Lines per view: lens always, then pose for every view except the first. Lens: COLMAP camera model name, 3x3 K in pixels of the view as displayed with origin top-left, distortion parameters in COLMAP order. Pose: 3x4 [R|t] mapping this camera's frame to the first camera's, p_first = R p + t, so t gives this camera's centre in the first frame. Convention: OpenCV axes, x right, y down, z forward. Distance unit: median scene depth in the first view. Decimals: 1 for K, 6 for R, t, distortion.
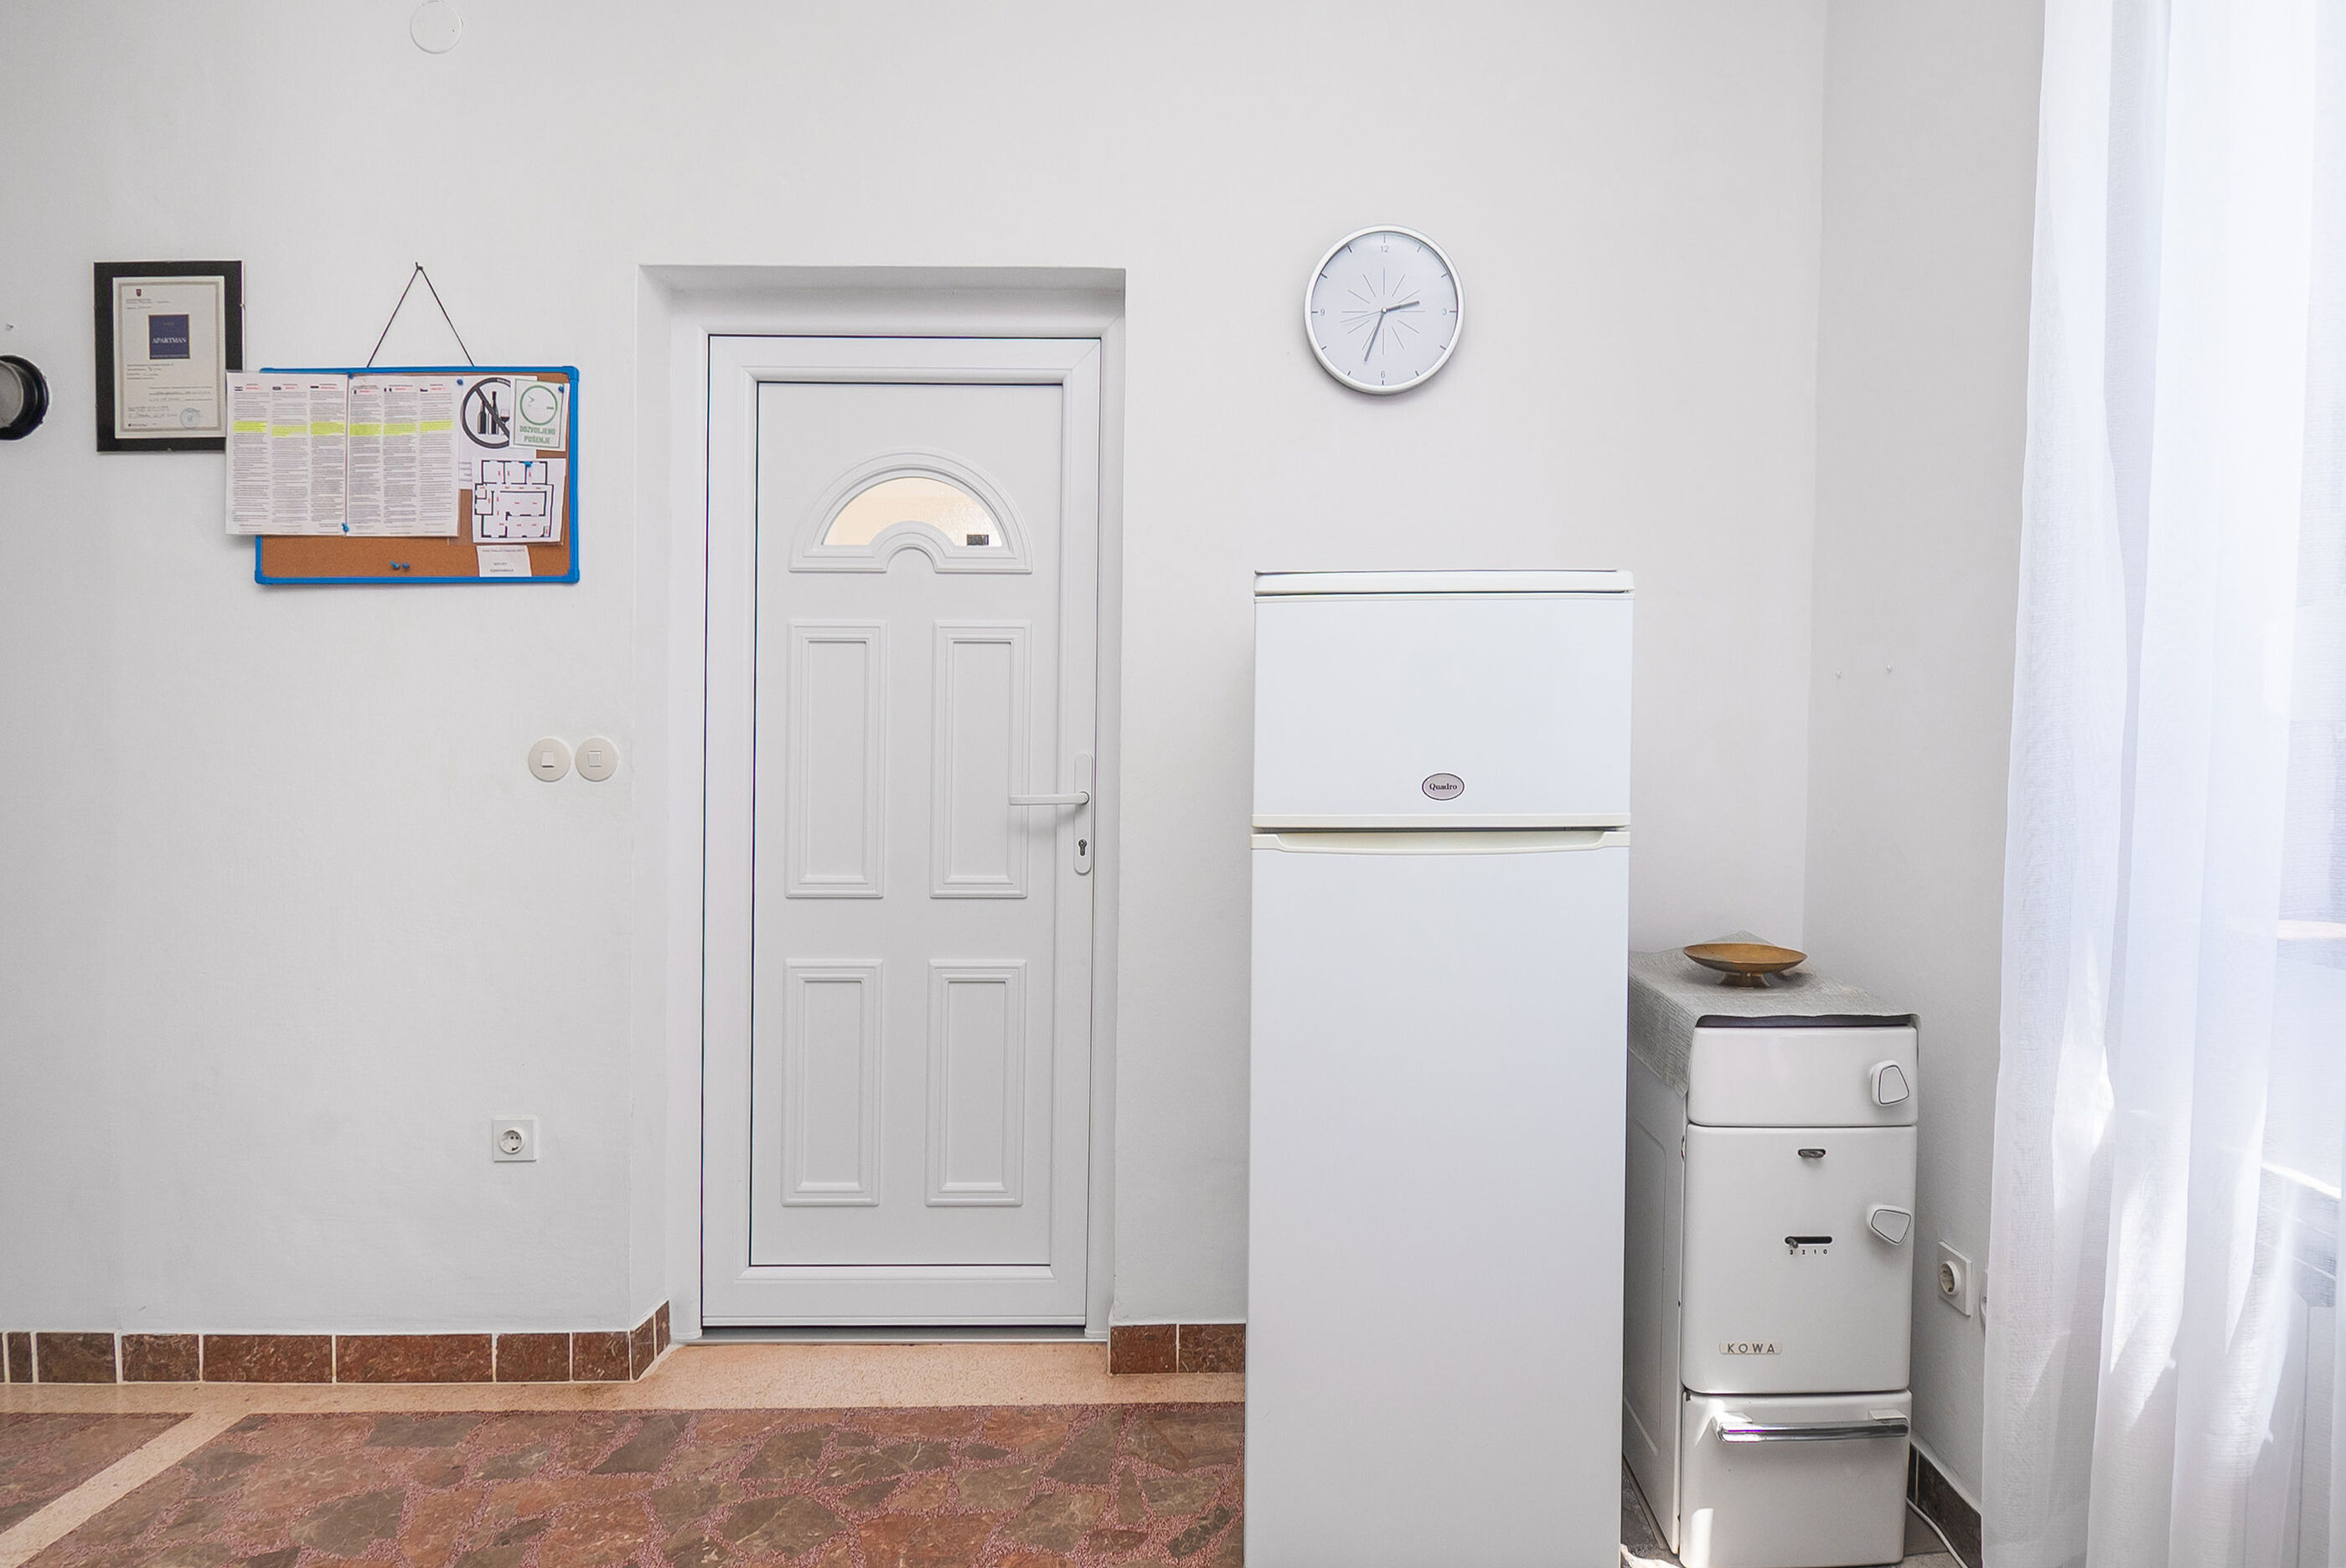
lens RADIAL K [[1257.1, 0, 1181.3], [0, 1257.1, 761.0], [0, 0, 1]] dist [-0.001912, -0.001647]
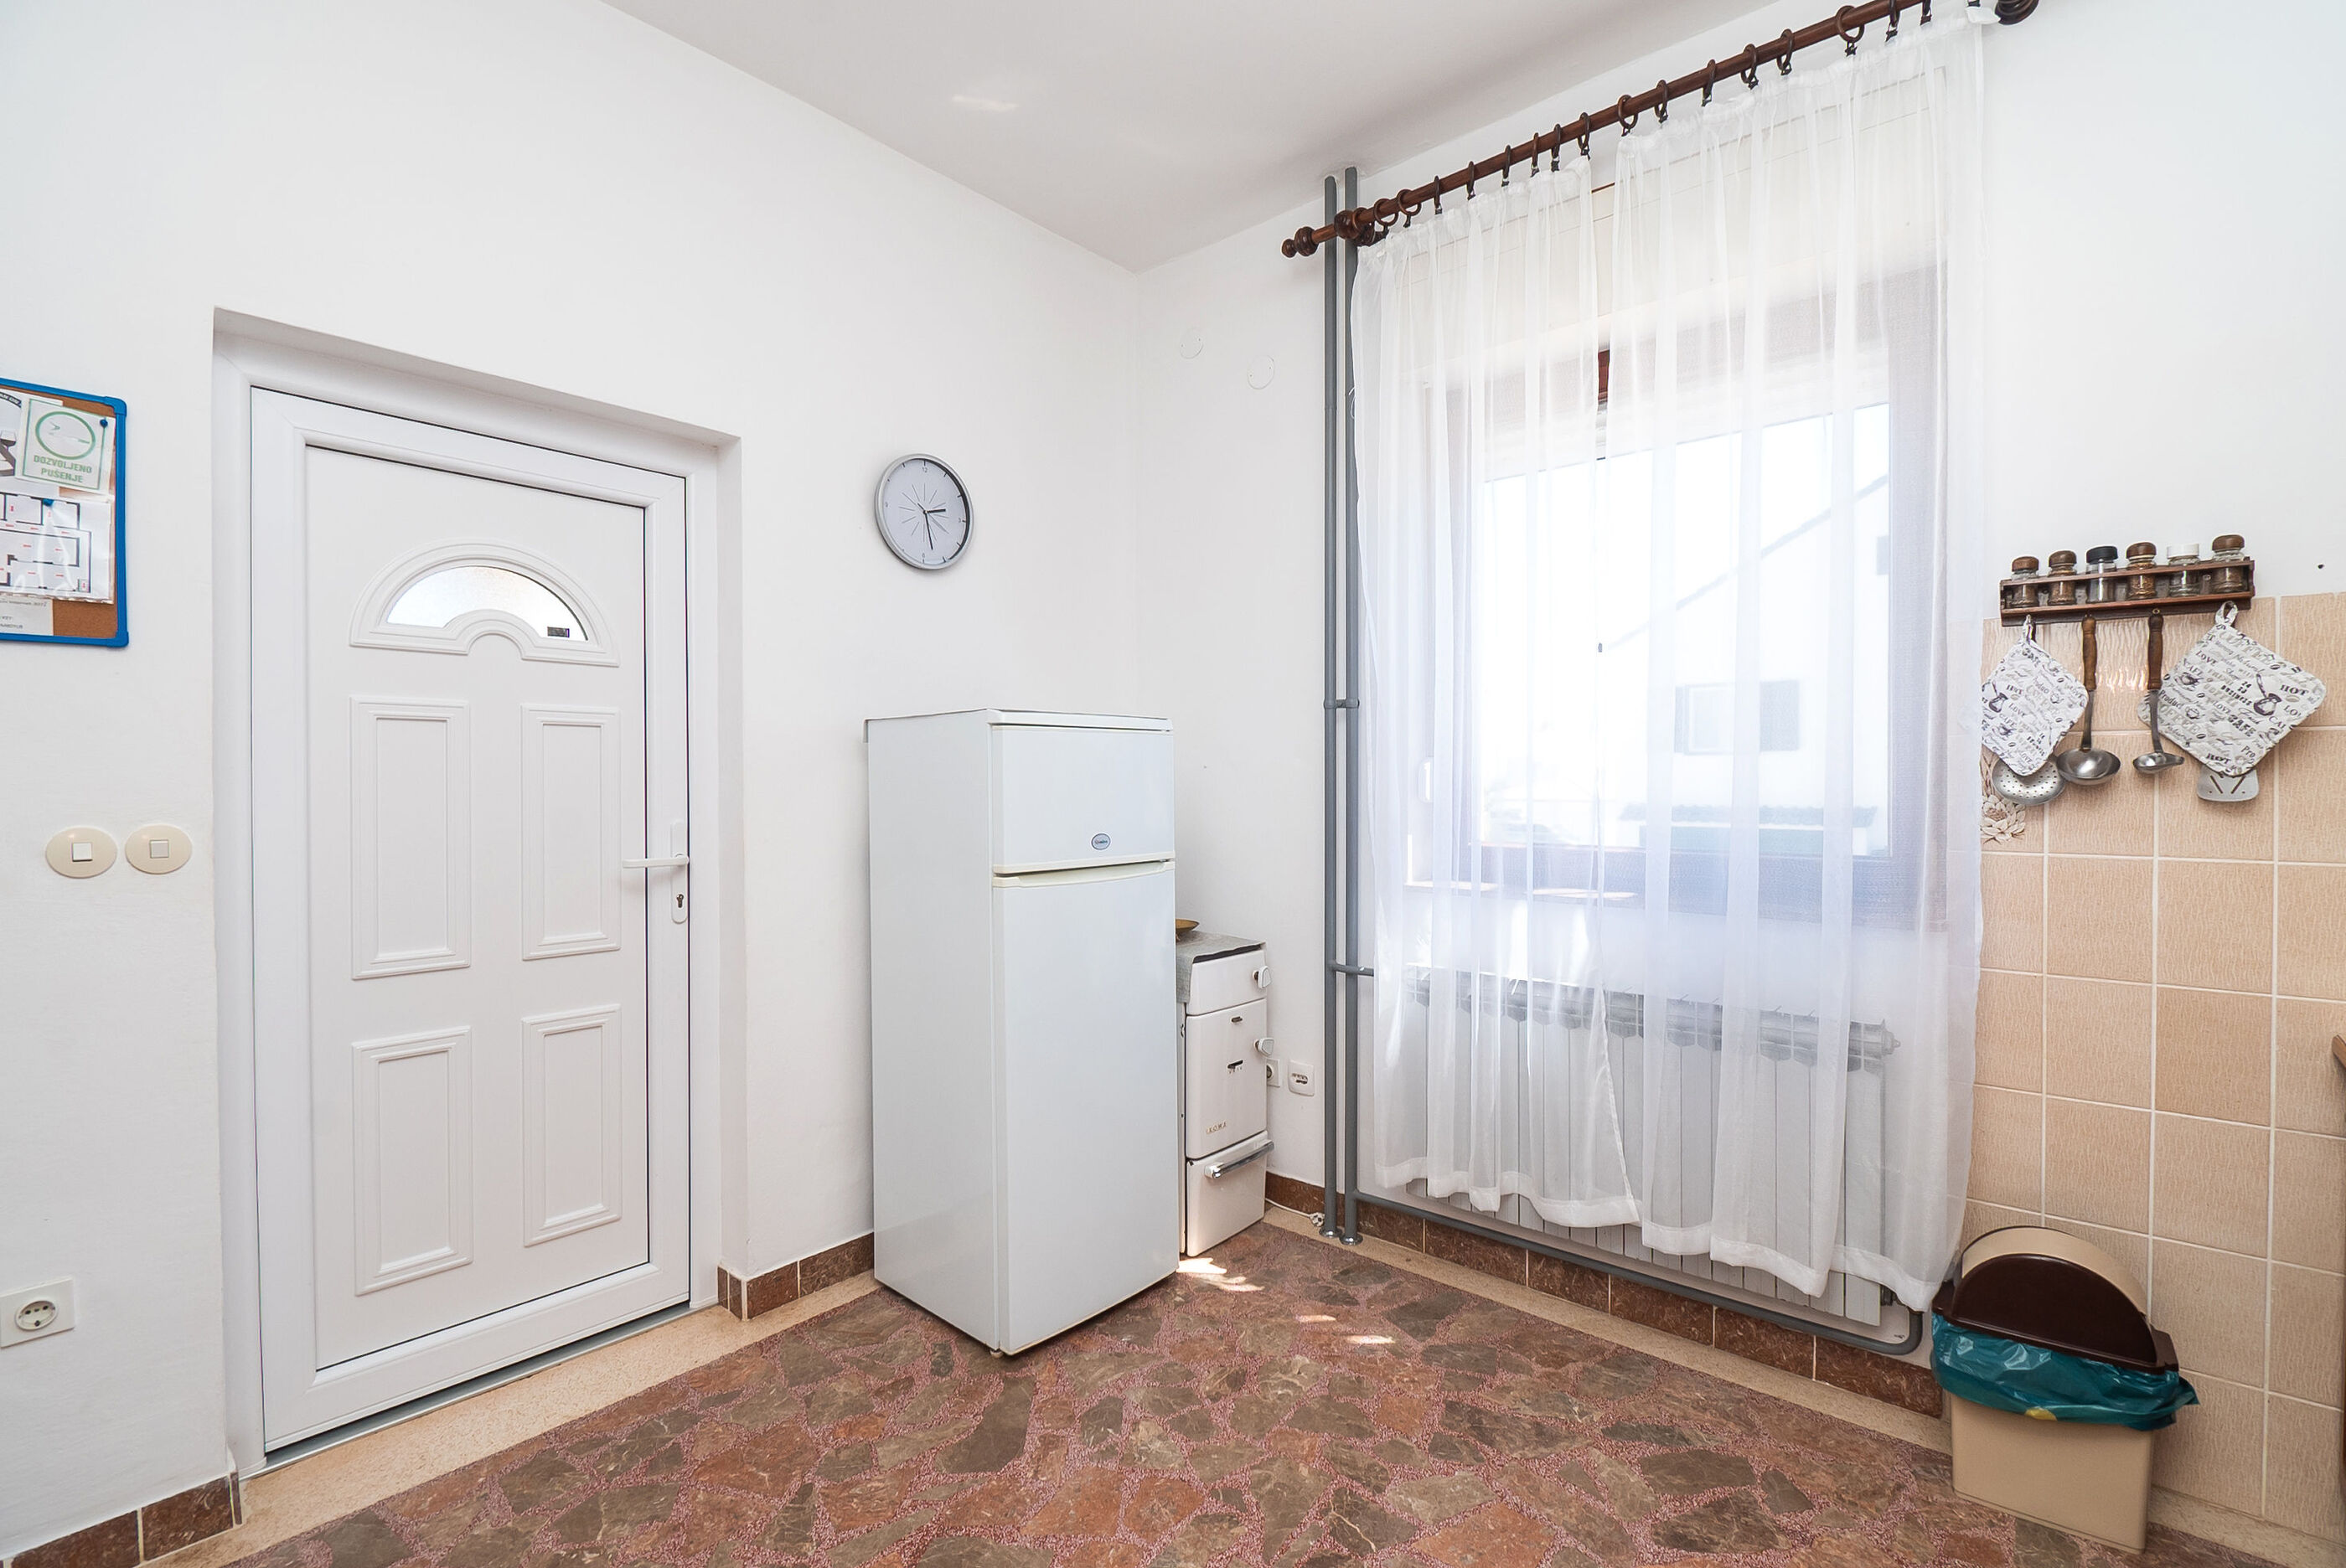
lens RADIAL K [[1073.7, 0, 1154.6], [0, 1073.7, 766.1], [0, 0, 1]] dist [0.005039, -0.008427]
pose [[0.671071, 0.003288, 0.741386, -0.552595], [0.011668, 0.999819, -0.014995, -0.040272], [-0.741301, 0.018713, 0.670912, -0.026148]]
